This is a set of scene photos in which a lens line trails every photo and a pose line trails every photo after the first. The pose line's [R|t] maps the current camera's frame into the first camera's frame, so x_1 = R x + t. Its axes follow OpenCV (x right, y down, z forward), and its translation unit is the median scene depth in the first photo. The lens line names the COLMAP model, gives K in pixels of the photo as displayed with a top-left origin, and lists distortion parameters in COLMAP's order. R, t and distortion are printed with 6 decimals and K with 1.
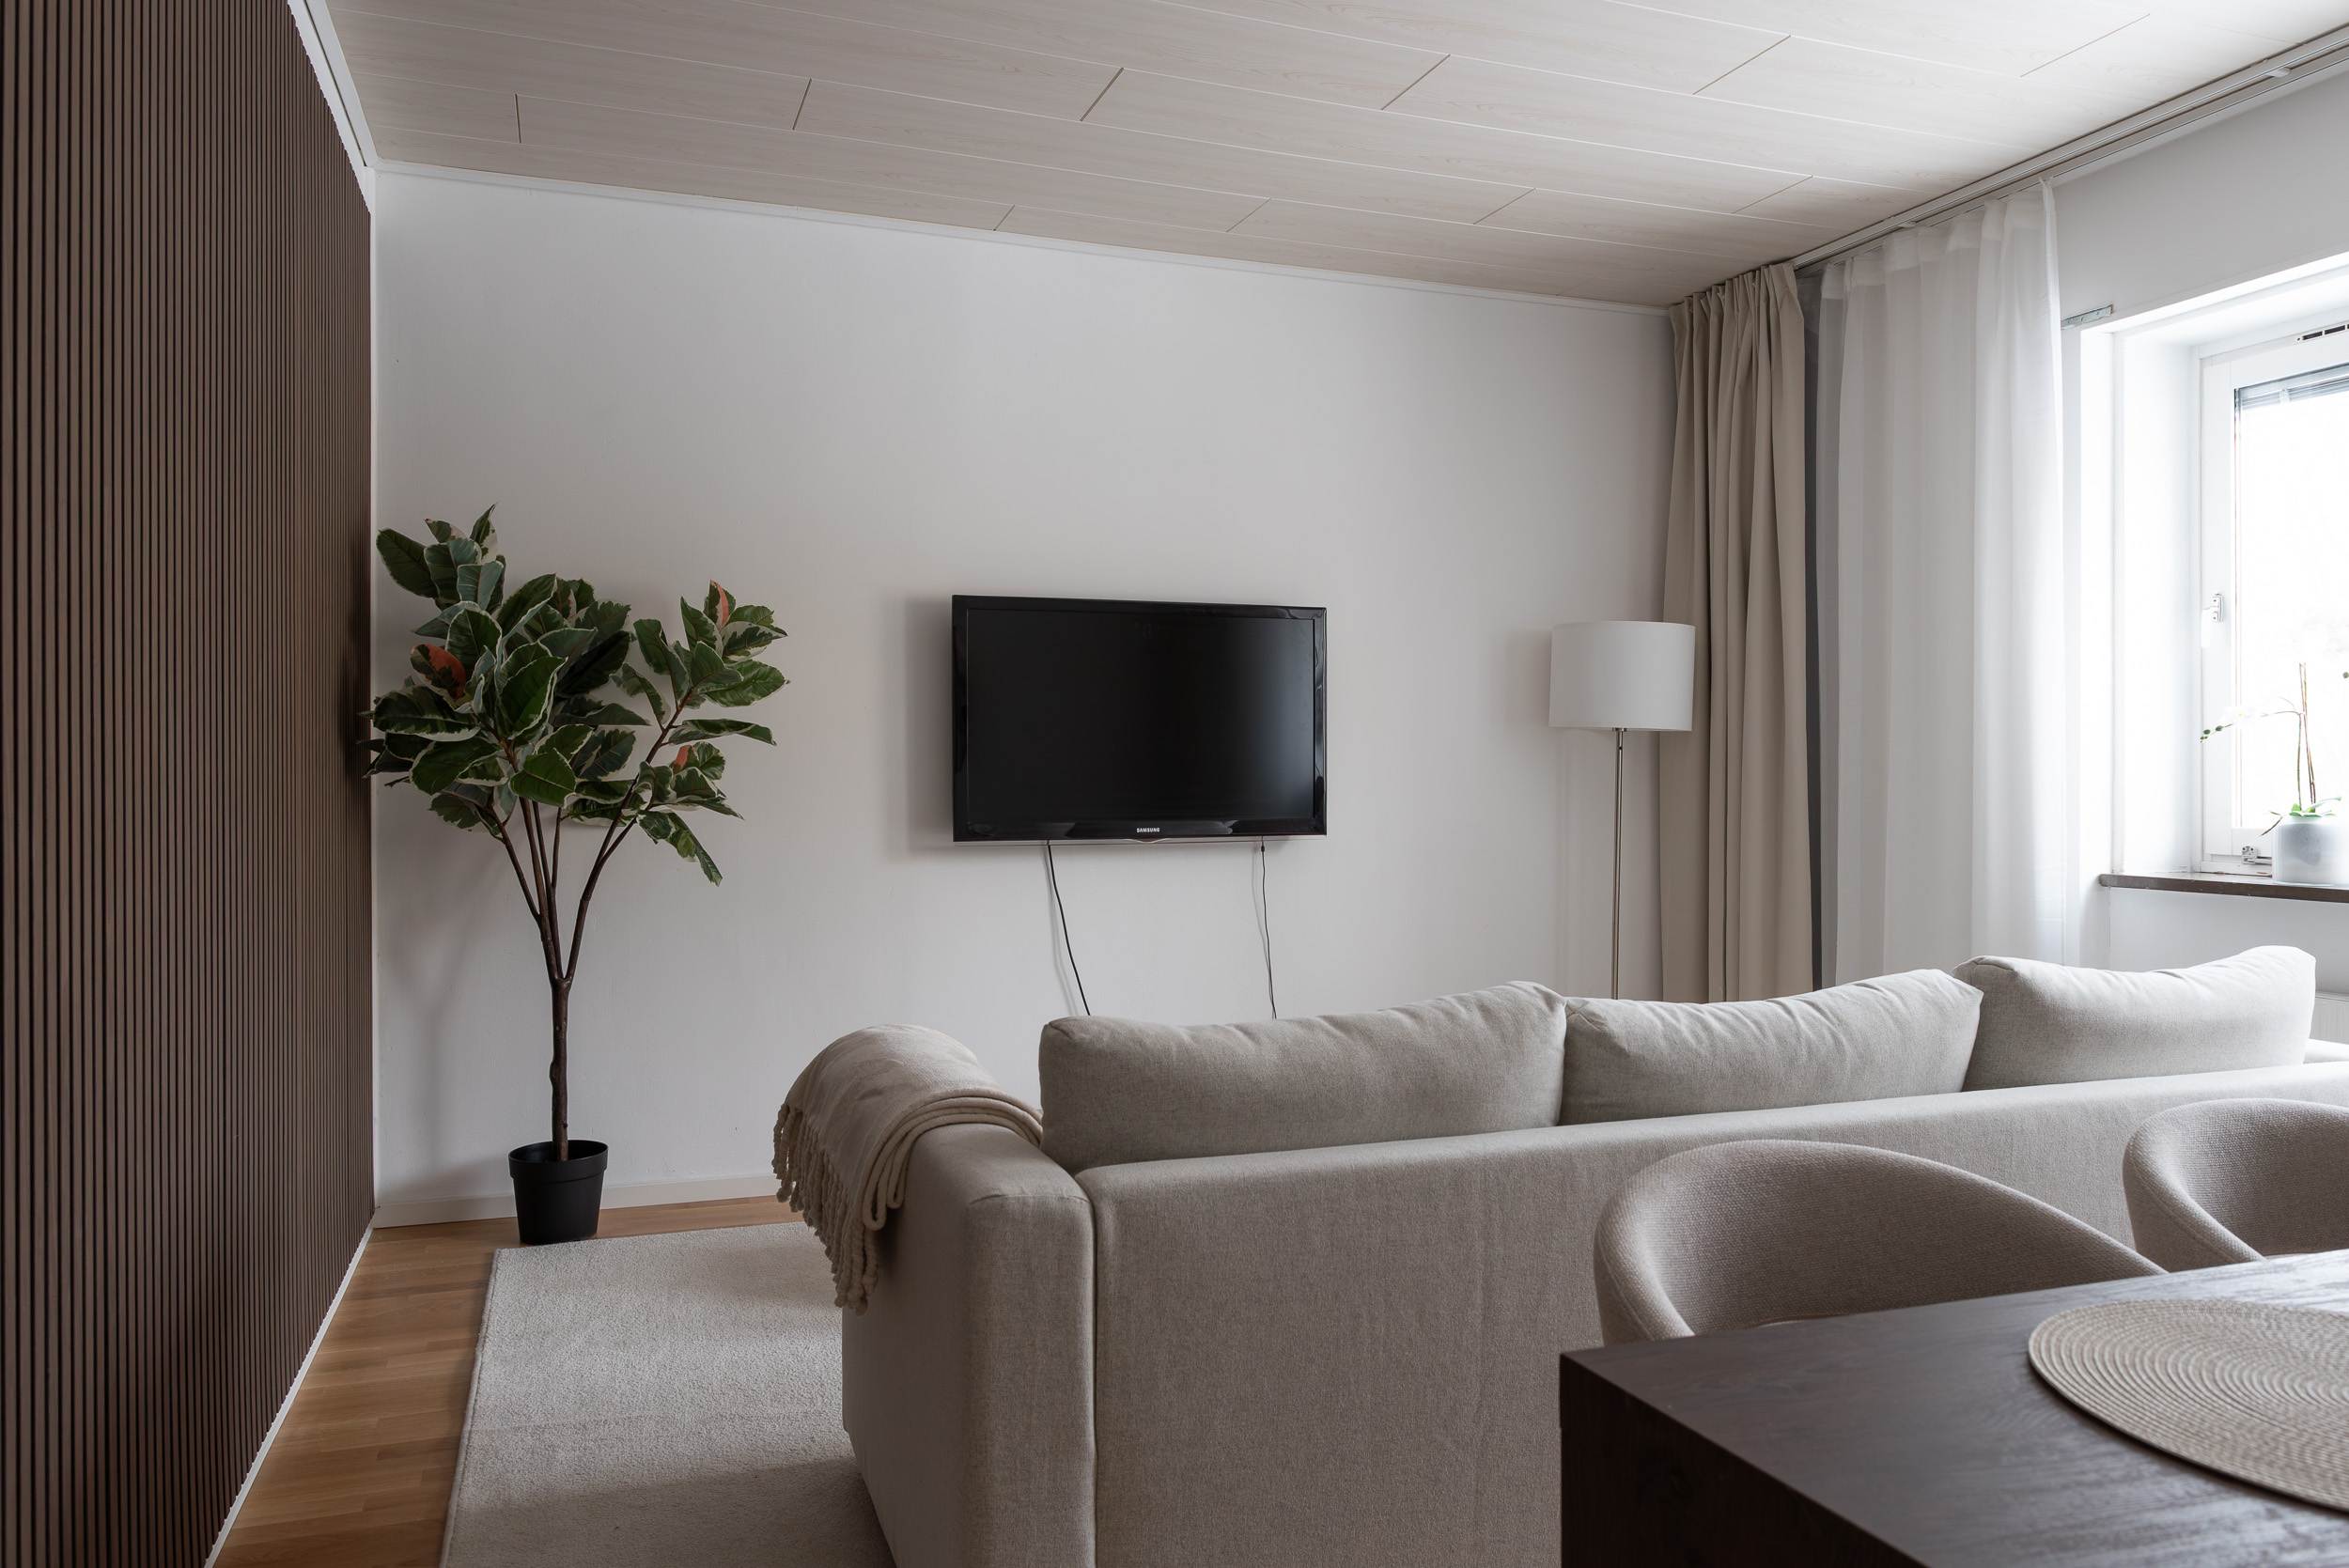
lens RADIAL K [[1585.8, 0, 1167.8], [0, 1585.8, 780.0], [0, 0, 1]] dist [-0.001831, 0.001246]
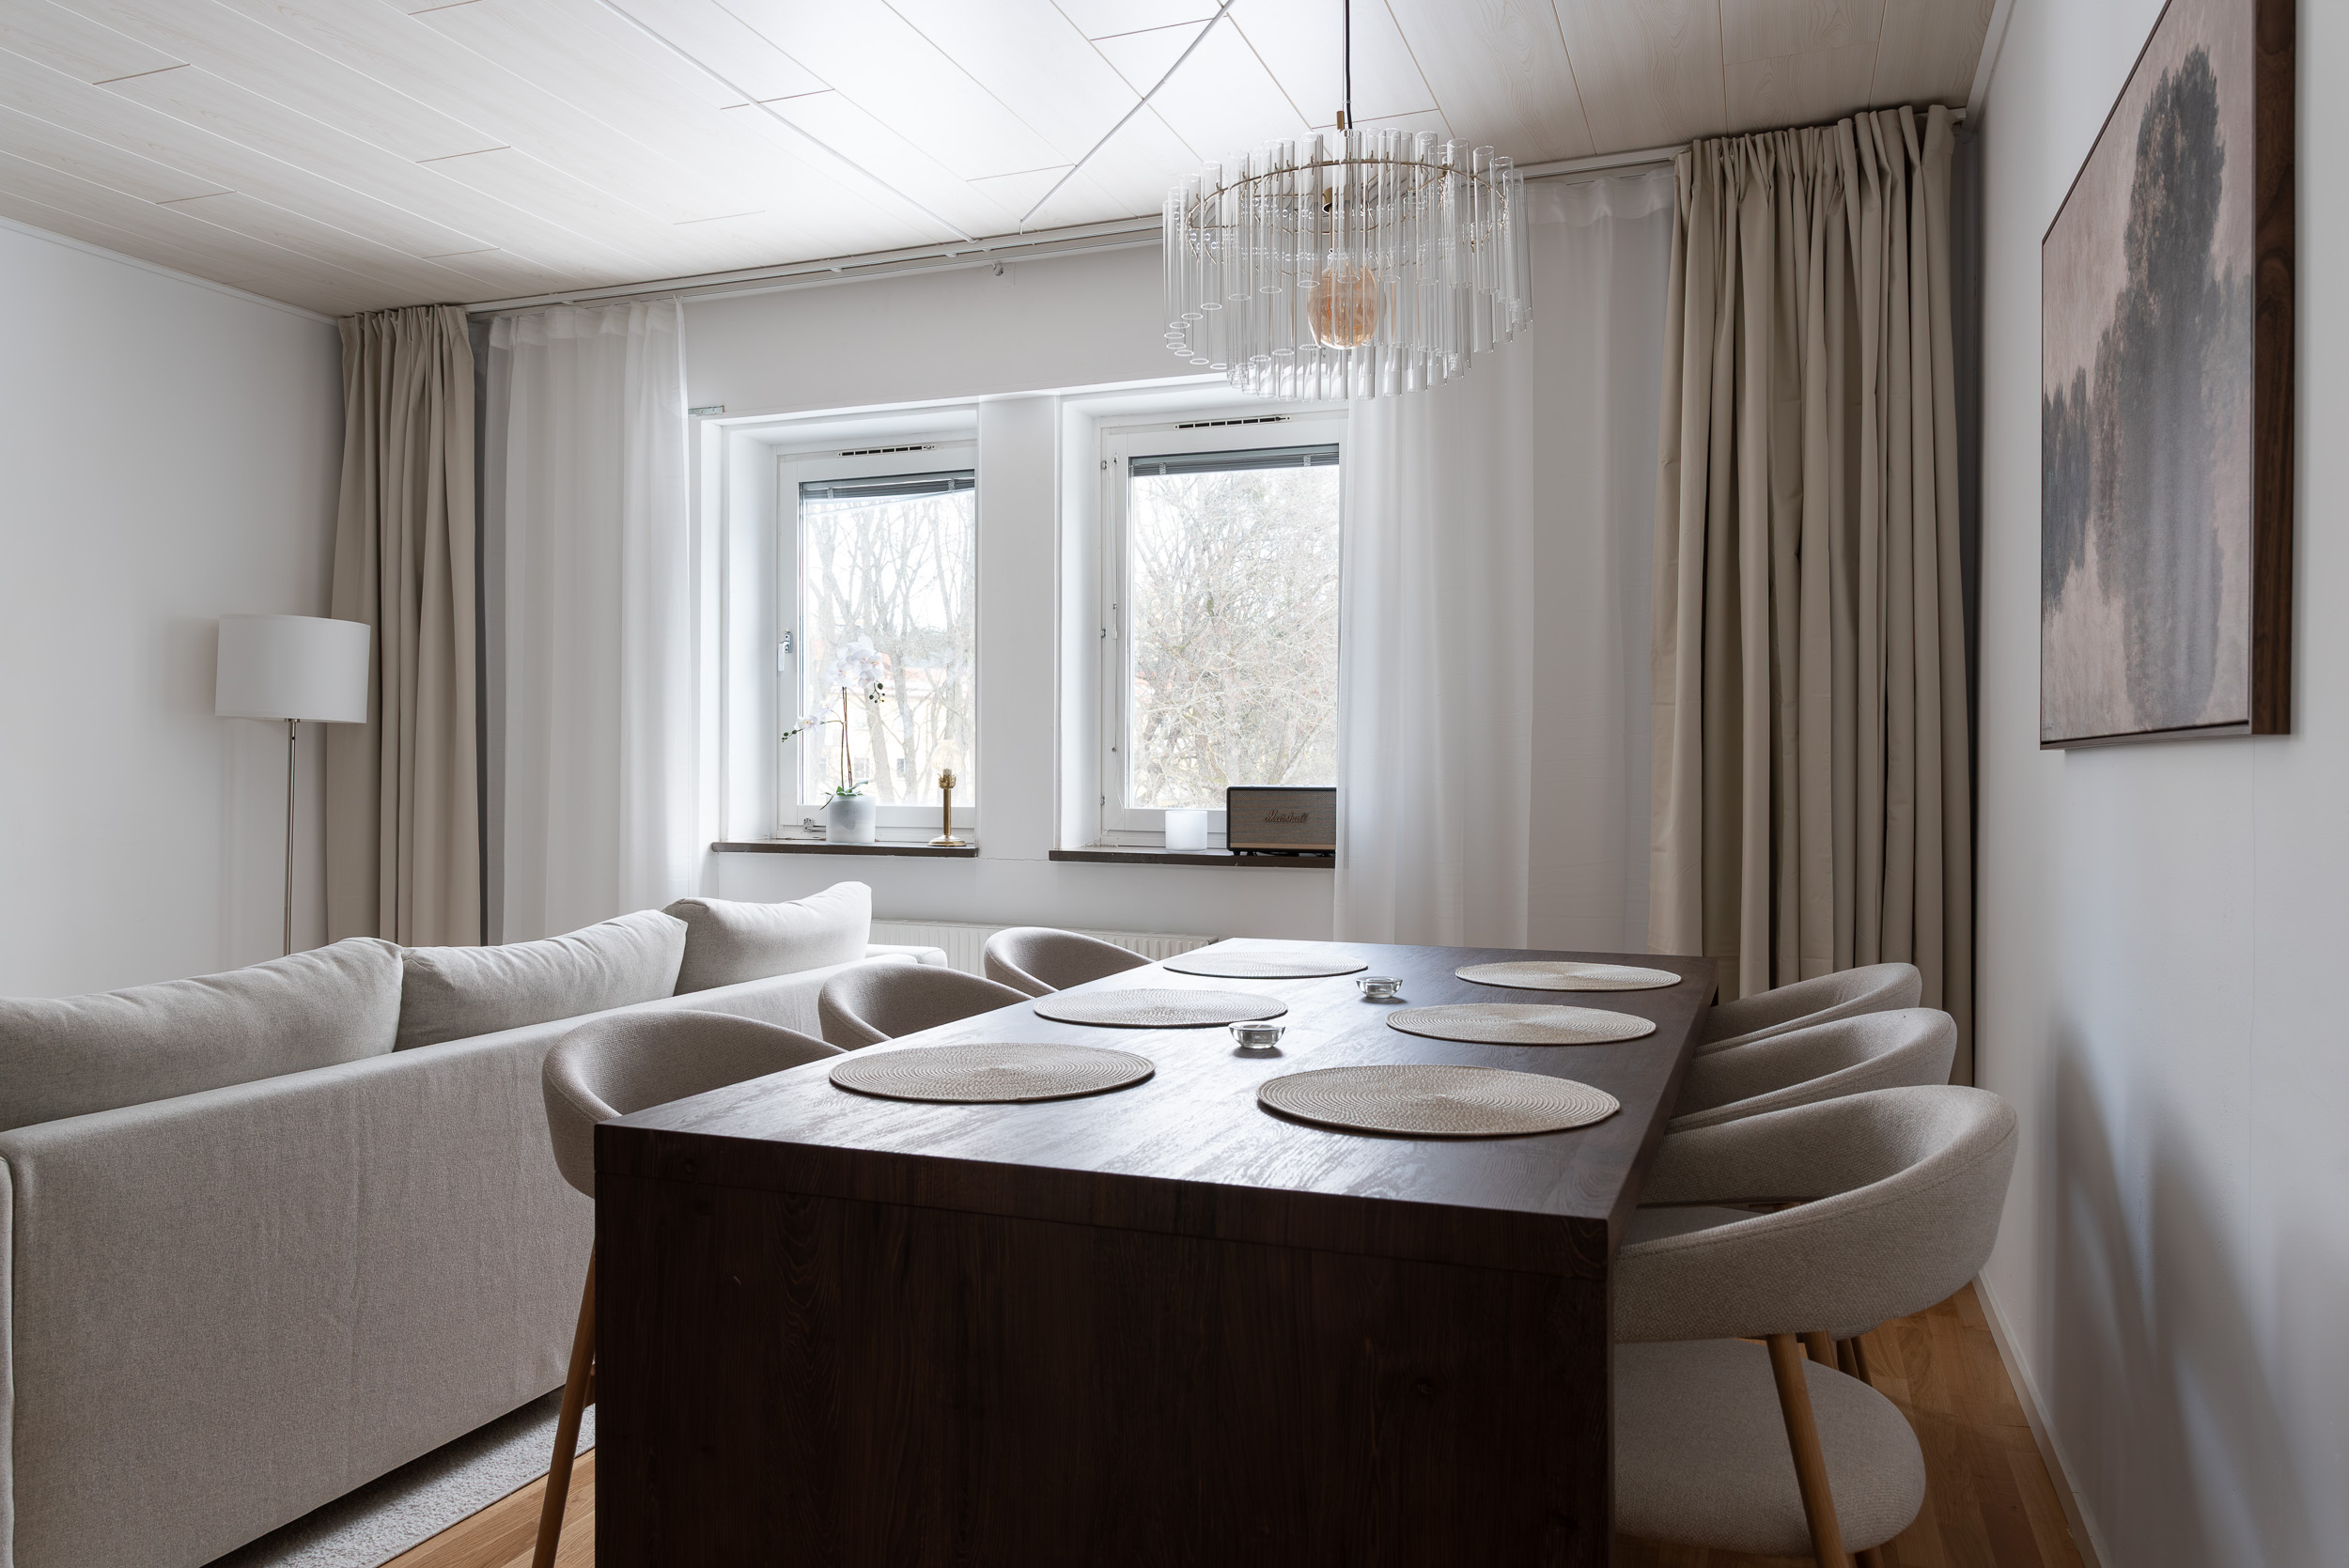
lens RADIAL K [[1585.8, 0, 1167.8], [0, 1585.8, 780.0], [0, 0, 1]] dist [-0.001831, 0.001246]
pose [[0.650922, -0.003047, 0.759138, -0.256616], [-0.000917, 0.999988, 0.004800, 0.003142], [-0.759144, -0.003820, 0.650912, -0.208146]]
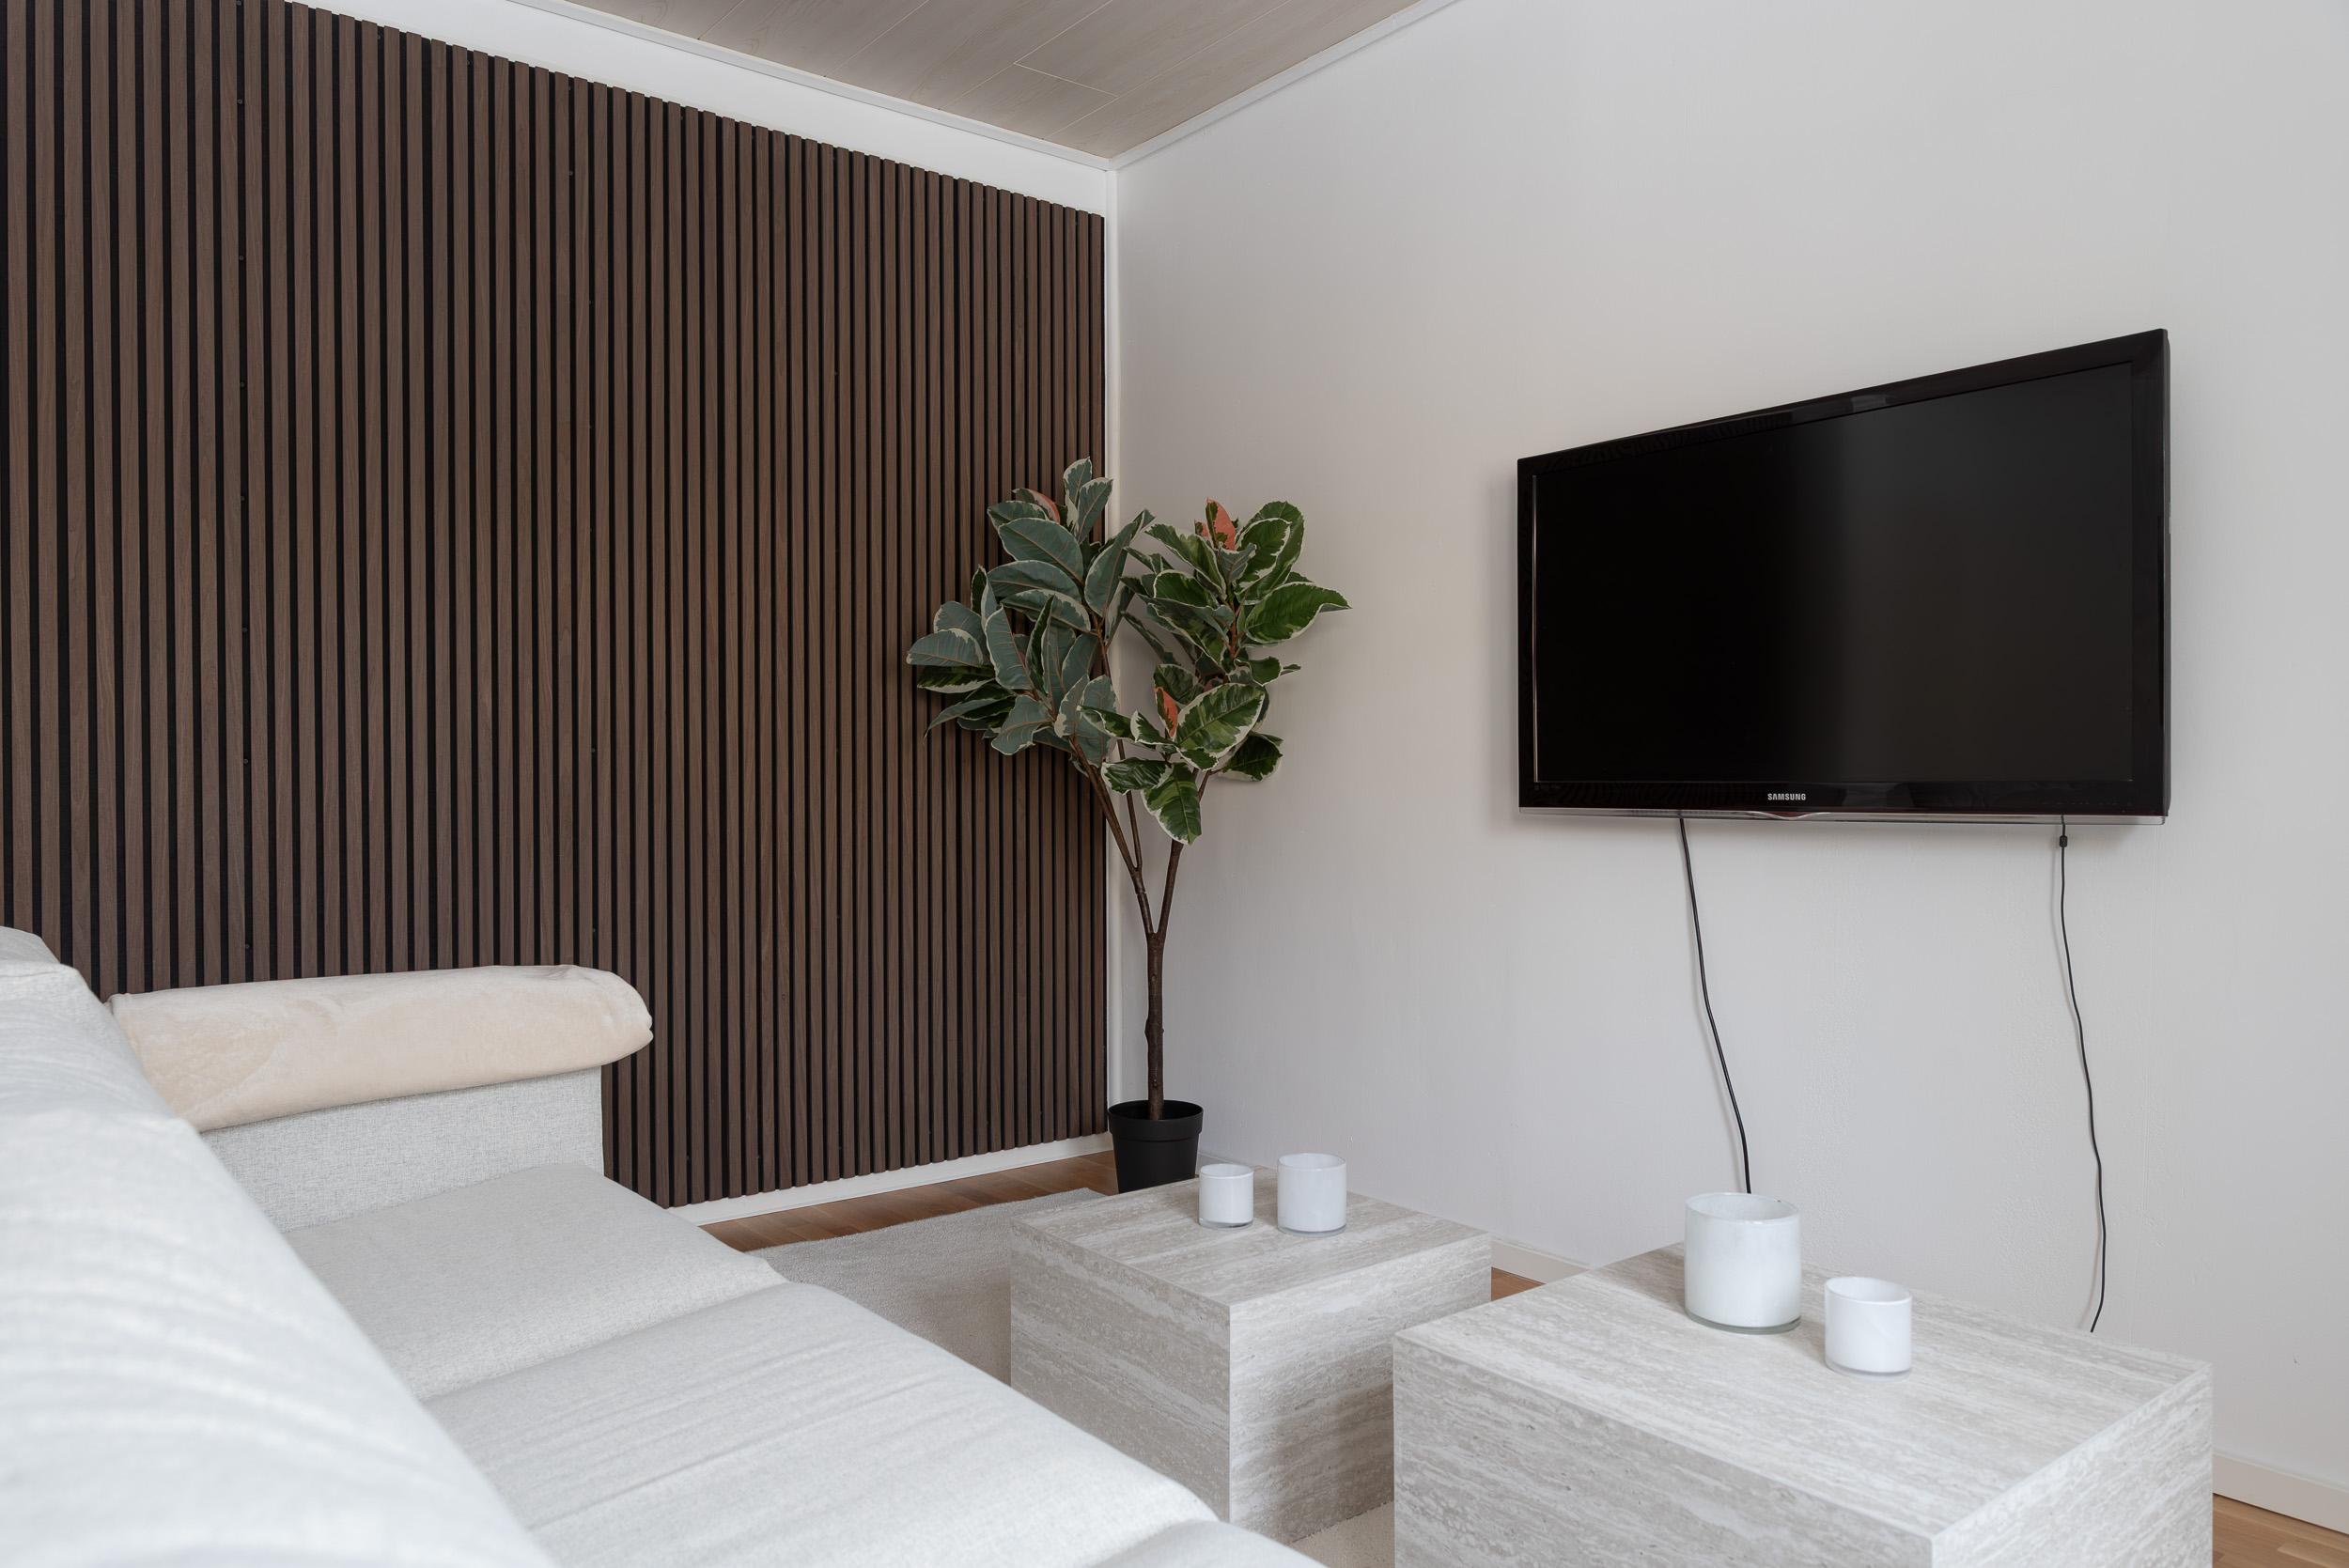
lens RADIAL K [[1585.8, 0, 1167.8], [0, 1585.8, 780.0], [0, 0, 1]] dist [-0.001831, 0.001246]
pose [[0.317300, 0.005442, -0.948310, 0.339212], [0.001510, 0.999979, 0.006244, 0.015550], [0.948324, -0.003413, 0.317285, 0.431887]]
